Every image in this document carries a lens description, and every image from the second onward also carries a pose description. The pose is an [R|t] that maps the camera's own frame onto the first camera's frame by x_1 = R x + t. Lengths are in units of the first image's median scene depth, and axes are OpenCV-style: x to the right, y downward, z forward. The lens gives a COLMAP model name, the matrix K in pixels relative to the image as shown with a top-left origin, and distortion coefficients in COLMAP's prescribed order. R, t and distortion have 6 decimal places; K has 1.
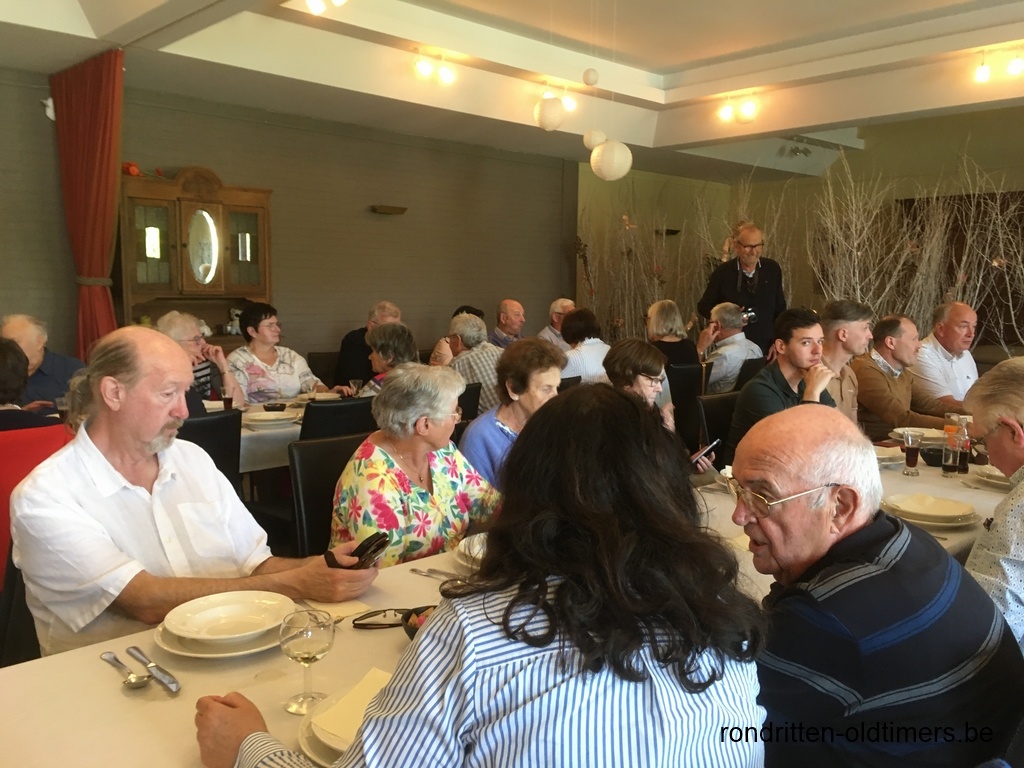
lens RADIAL K [[890.2, 0, 518.3], [0, 890.2, 407.5], [0, 0, 1]] dist [0.006930, -0.002654]
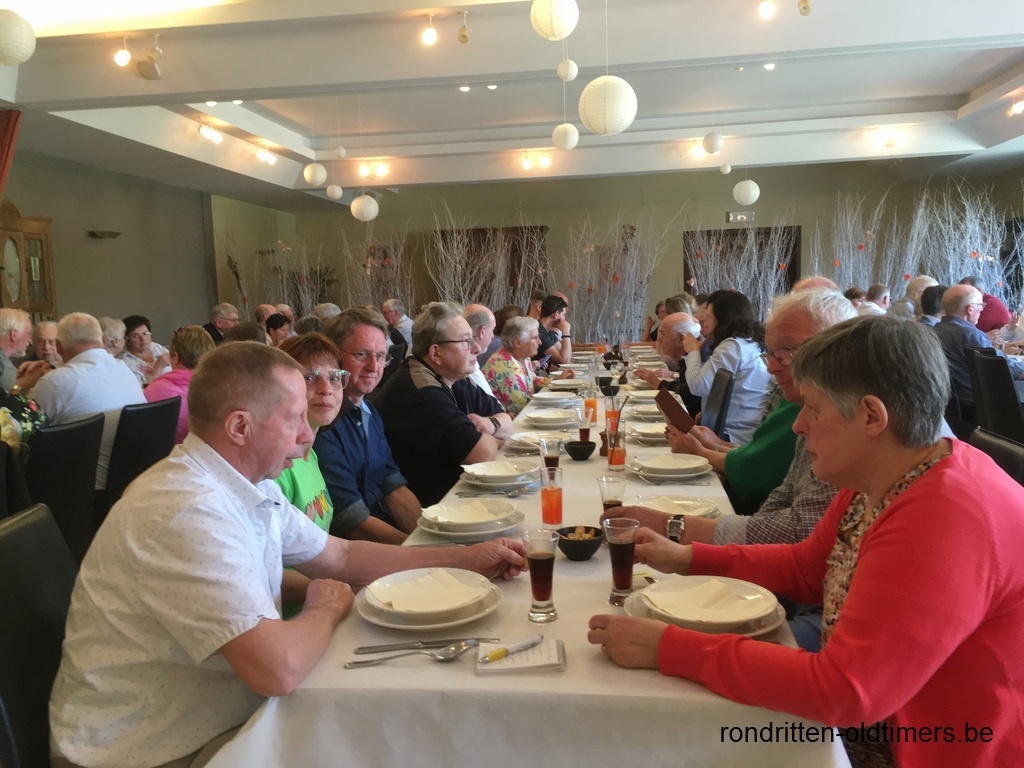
lens RADIAL K [[890.2, 0, 518.3], [0, 890.2, 407.5], [0, 0, 1]] dist [0.006930, -0.002654]
pose [[0.769613, -0.111750, 0.628656, -0.567377], [0.119375, 0.992388, 0.030266, 0.037741], [-0.627252, 0.051753, 0.777095, -0.275639]]
